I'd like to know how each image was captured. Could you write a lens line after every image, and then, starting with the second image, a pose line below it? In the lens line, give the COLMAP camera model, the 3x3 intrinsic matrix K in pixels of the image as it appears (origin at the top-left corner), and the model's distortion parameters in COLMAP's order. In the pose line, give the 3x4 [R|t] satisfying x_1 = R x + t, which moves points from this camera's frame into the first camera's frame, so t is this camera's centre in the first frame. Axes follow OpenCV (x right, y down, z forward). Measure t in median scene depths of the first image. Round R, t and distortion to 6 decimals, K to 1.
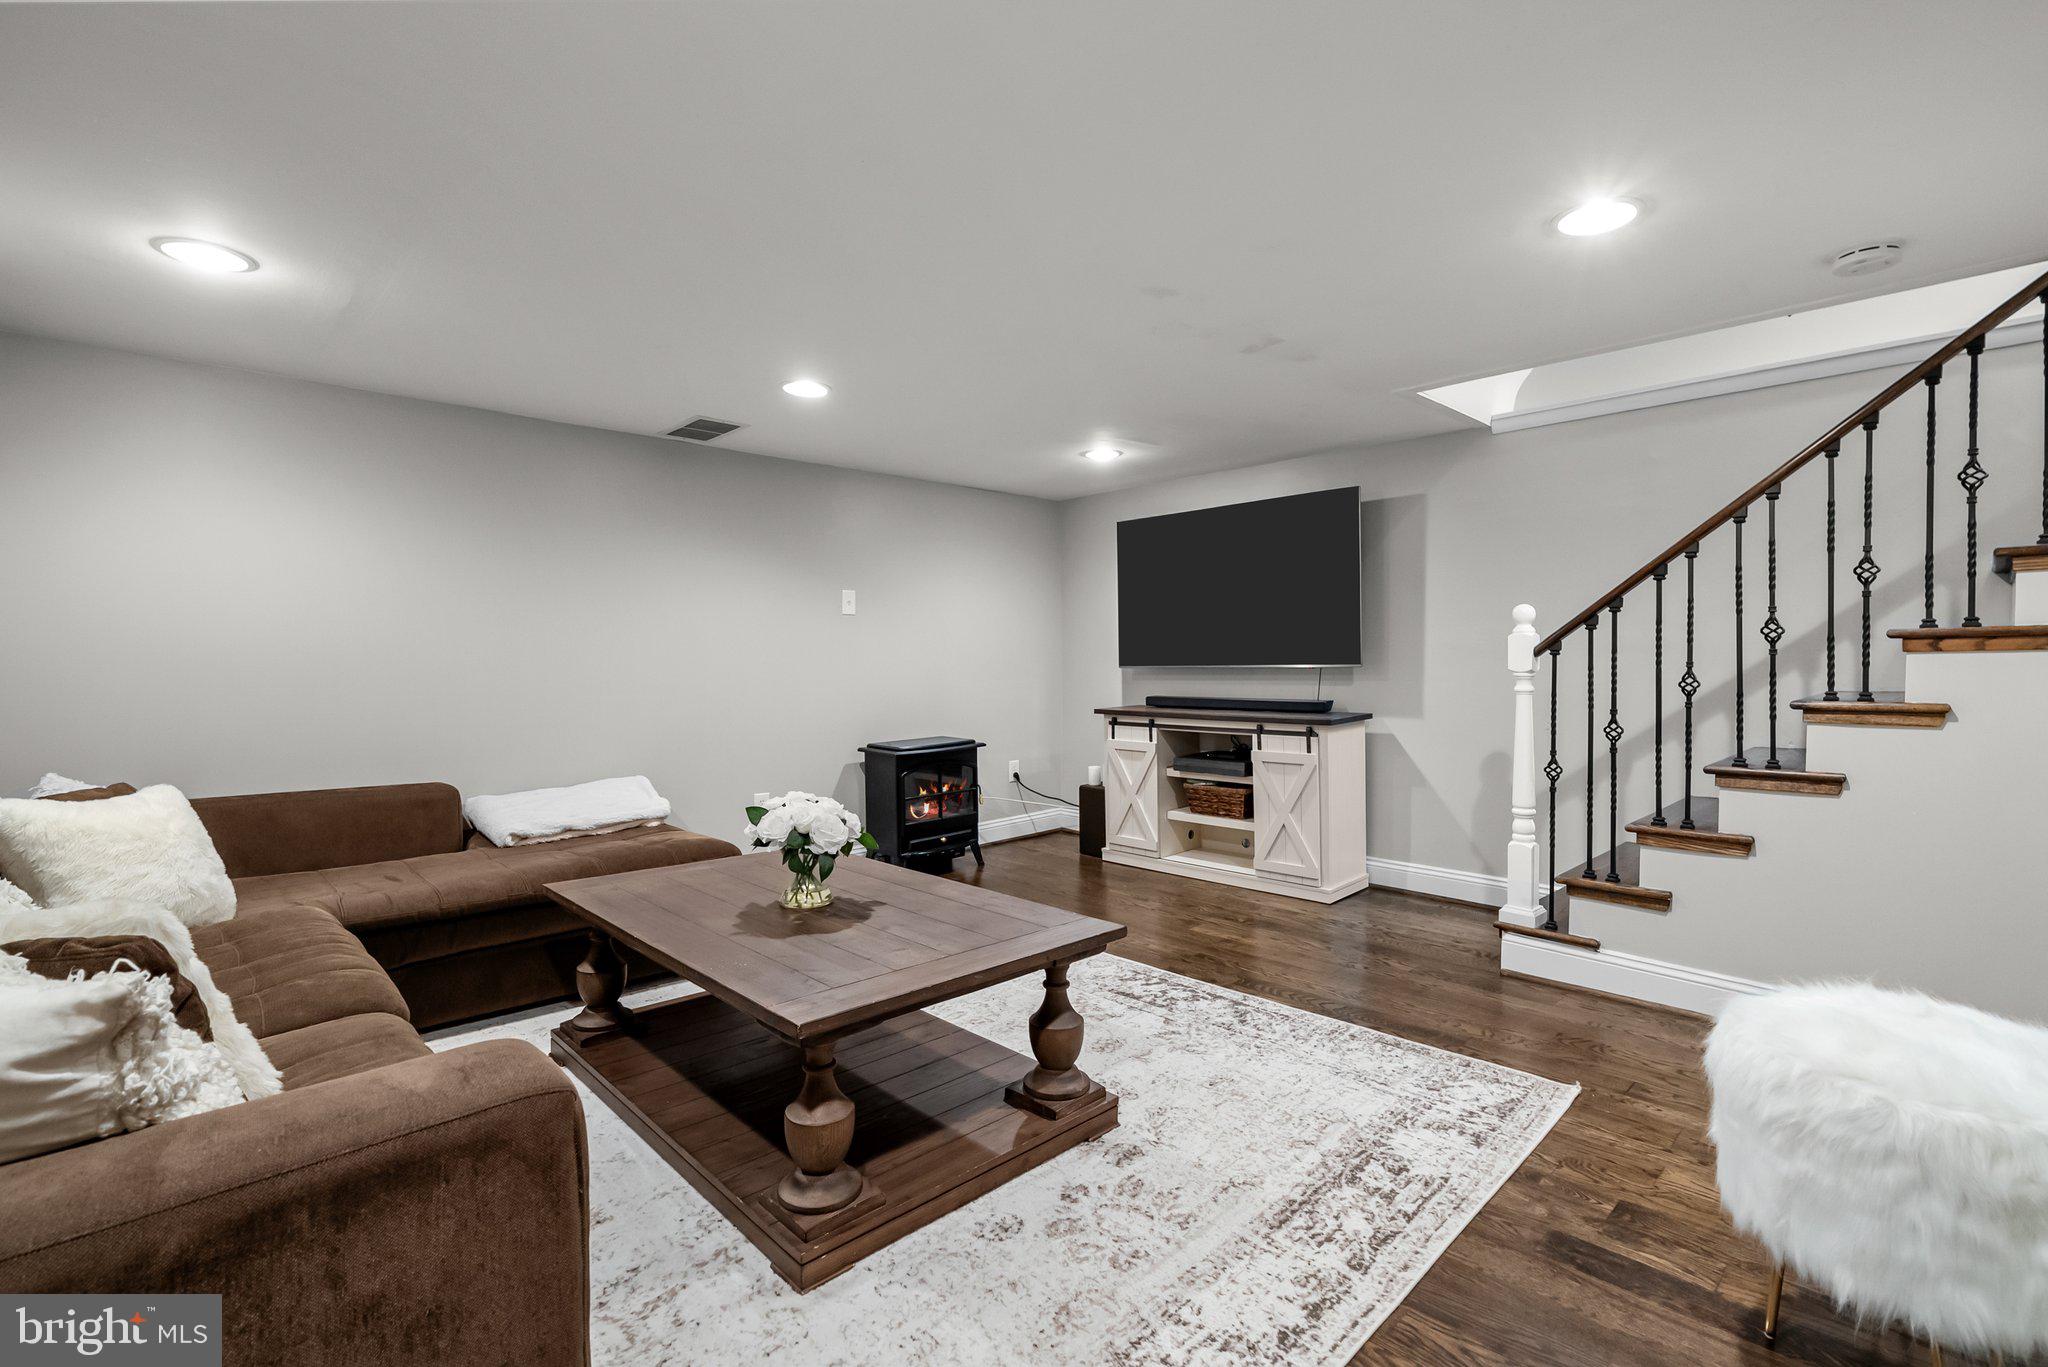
lens RADIAL K [[933.1, 0, 1033.2], [0, 933.1, 685.8], [0, 0, 1]] dist [-0.004455, -0.000507]
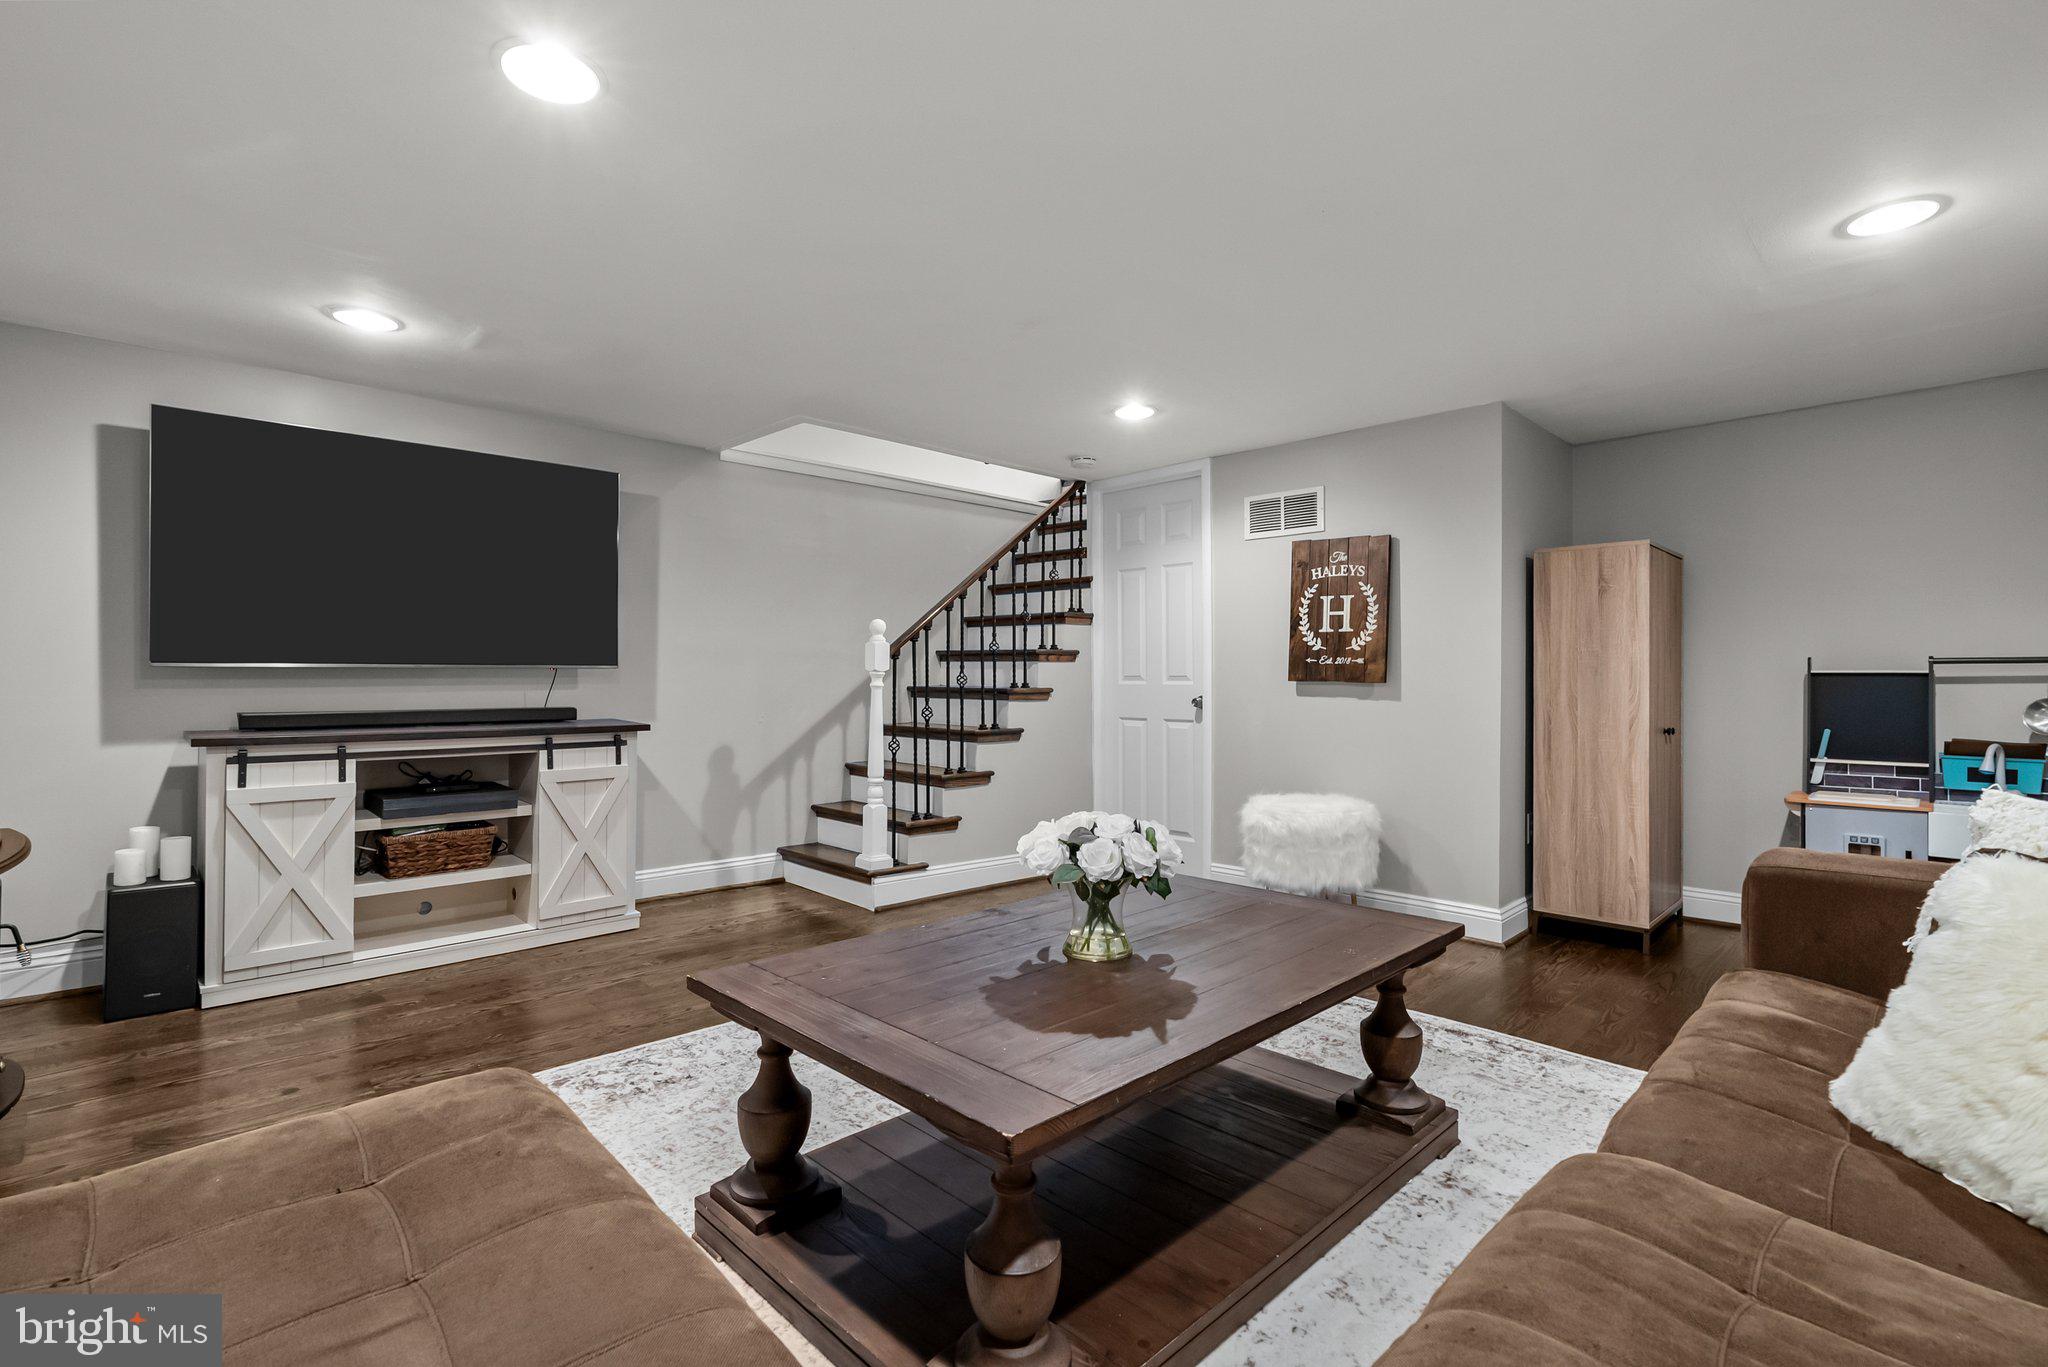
lens RADIAL K [[933.1, 0, 1032.1], [0, 933.1, 672.8], [0, 0, 1]] dist [-0.004455, -0.000507]
pose [[0.009654, 0.010326, 0.999900, -0.561139], [0.025471, 0.999620, -0.010569, 0.004190], [-0.999629, 0.025570, 0.009388, 0.570137]]
